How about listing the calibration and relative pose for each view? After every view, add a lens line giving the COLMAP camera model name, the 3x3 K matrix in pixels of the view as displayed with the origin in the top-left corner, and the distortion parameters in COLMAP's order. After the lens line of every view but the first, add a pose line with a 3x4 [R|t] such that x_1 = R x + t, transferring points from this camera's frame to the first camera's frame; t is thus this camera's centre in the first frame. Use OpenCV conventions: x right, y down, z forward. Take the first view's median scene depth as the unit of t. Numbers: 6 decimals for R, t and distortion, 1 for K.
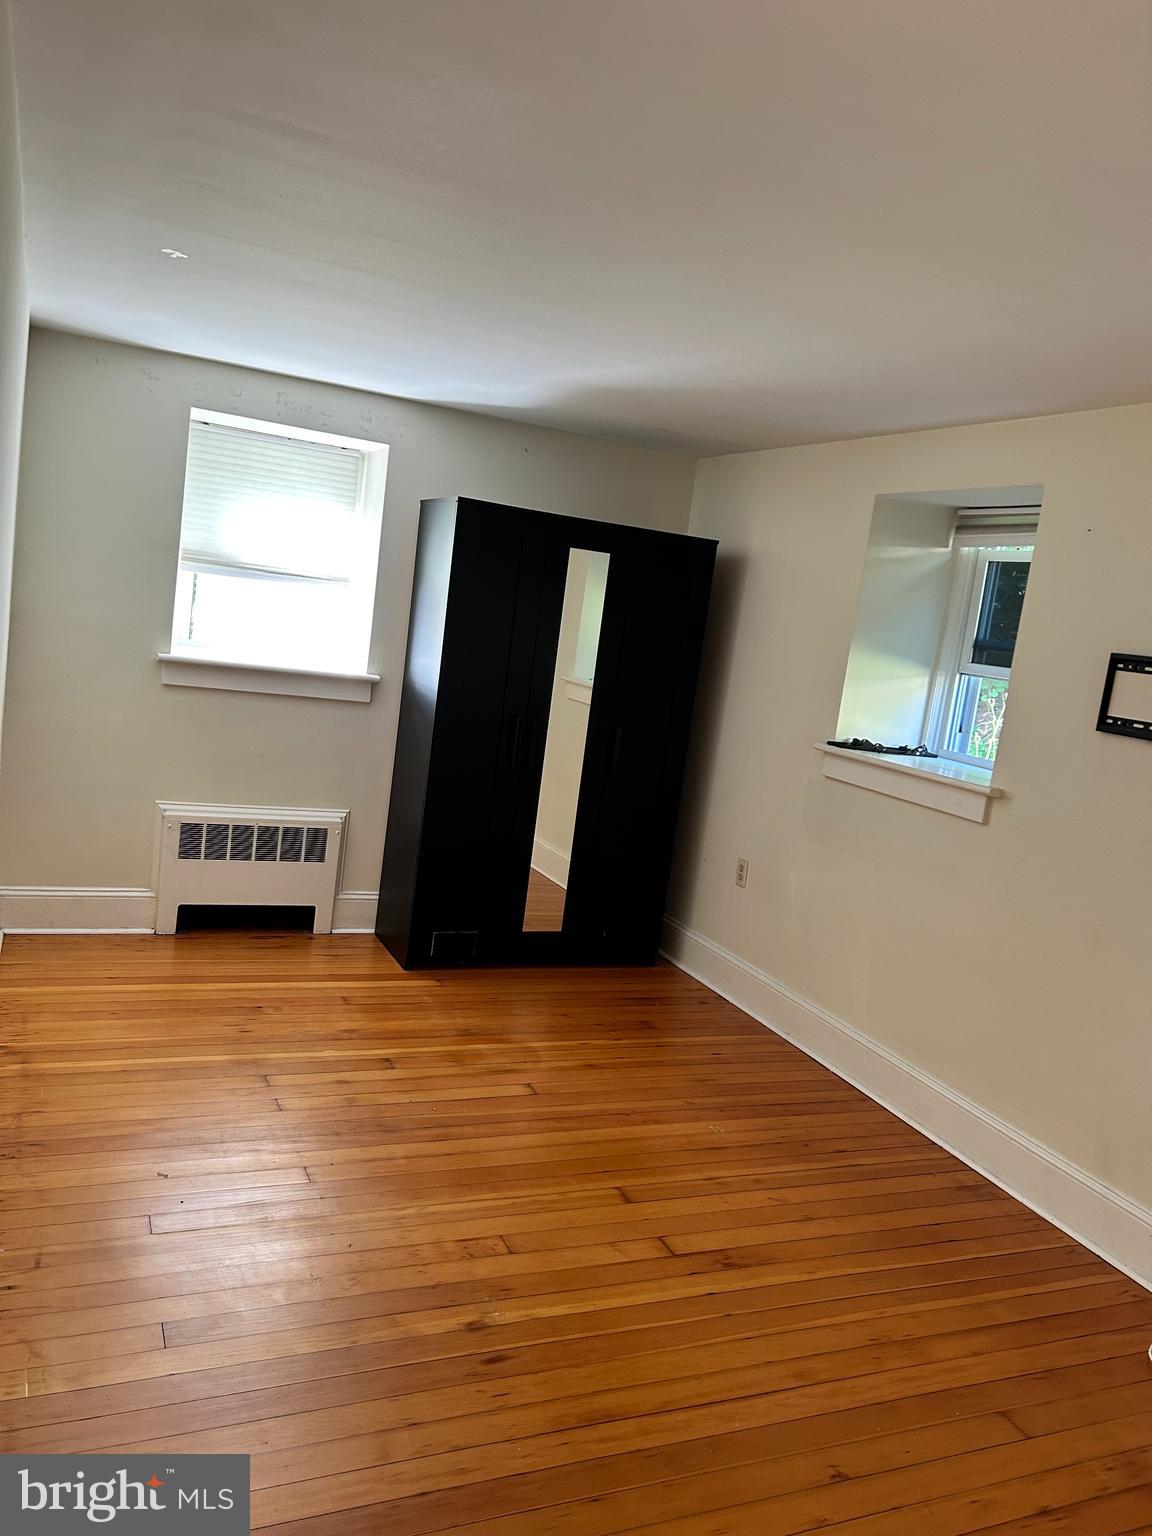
lens RADIAL K [[1164.4, 0, 566.7], [0, 1164.4, 770.1], [0, 0, 1]] dist [0.025271, -0.009687]
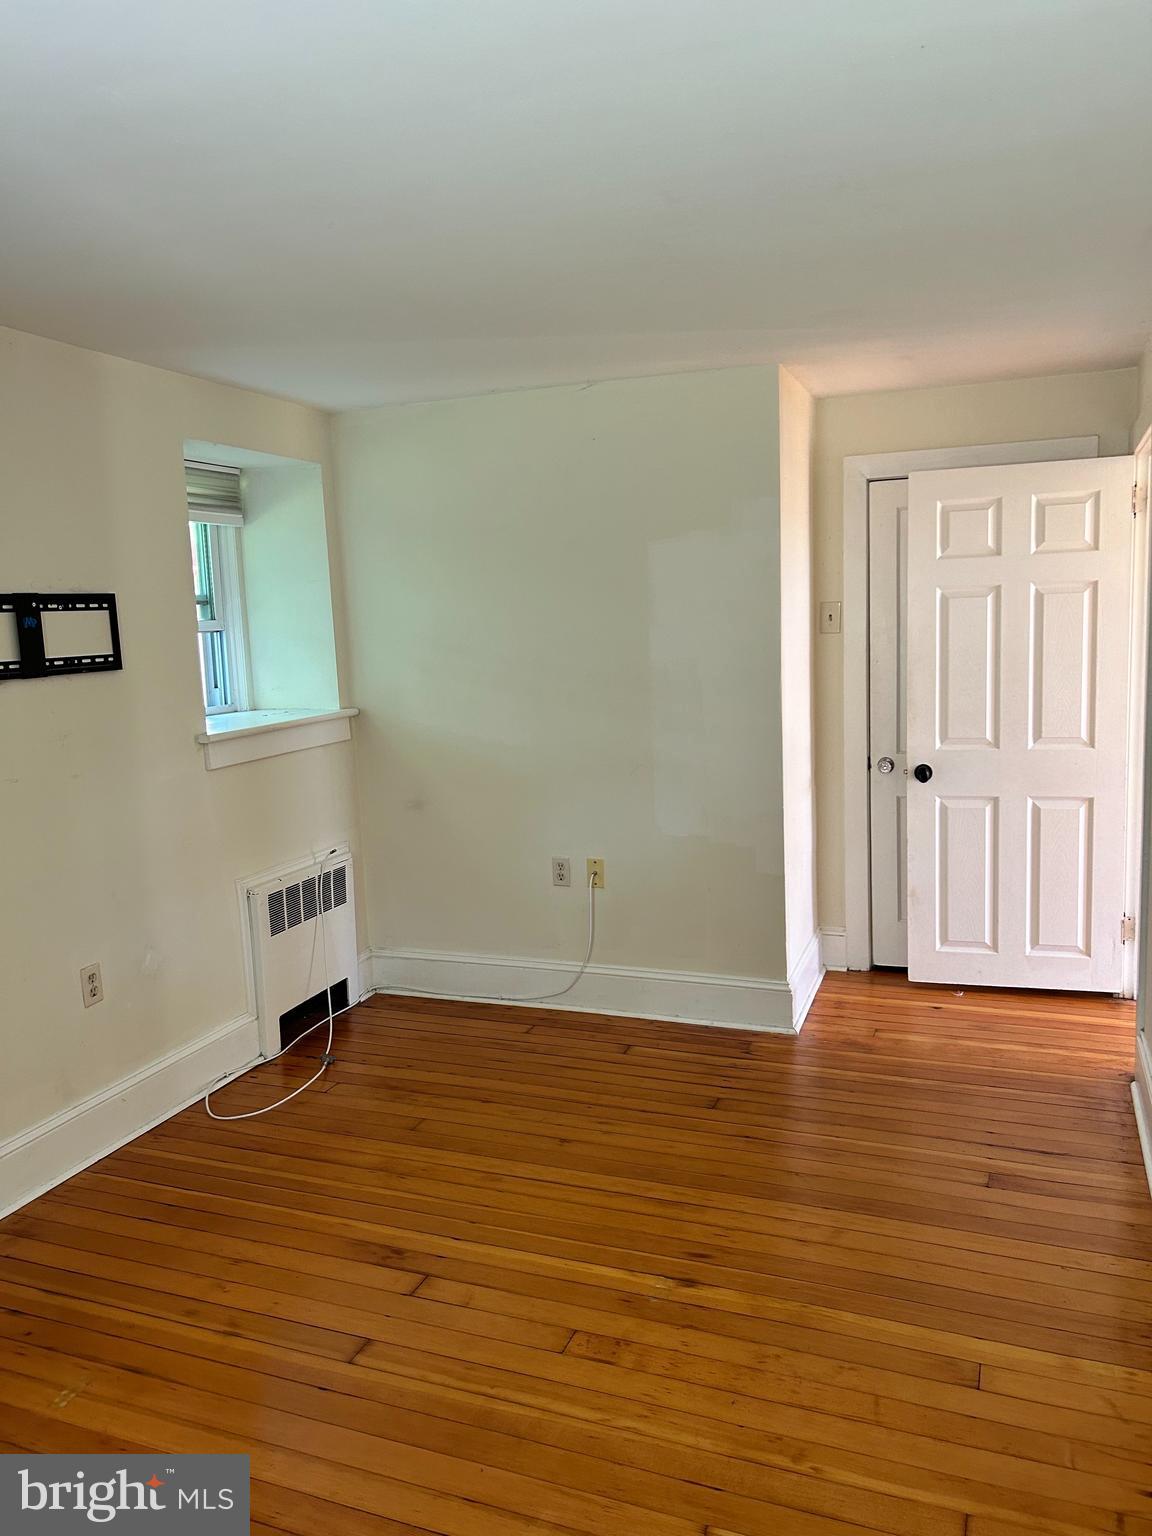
lens RADIAL K [[1164.4, 0, 566.7], [0, 1164.4, 770.1], [0, 0, 1]] dist [0.025271, -0.009687]
pose [[-0.701838, -0.198400, 0.684150, -0.578404], [0.045525, 0.945974, 0.321031, -0.279664], [-0.710880, 0.256458, -0.654888, 1.511676]]
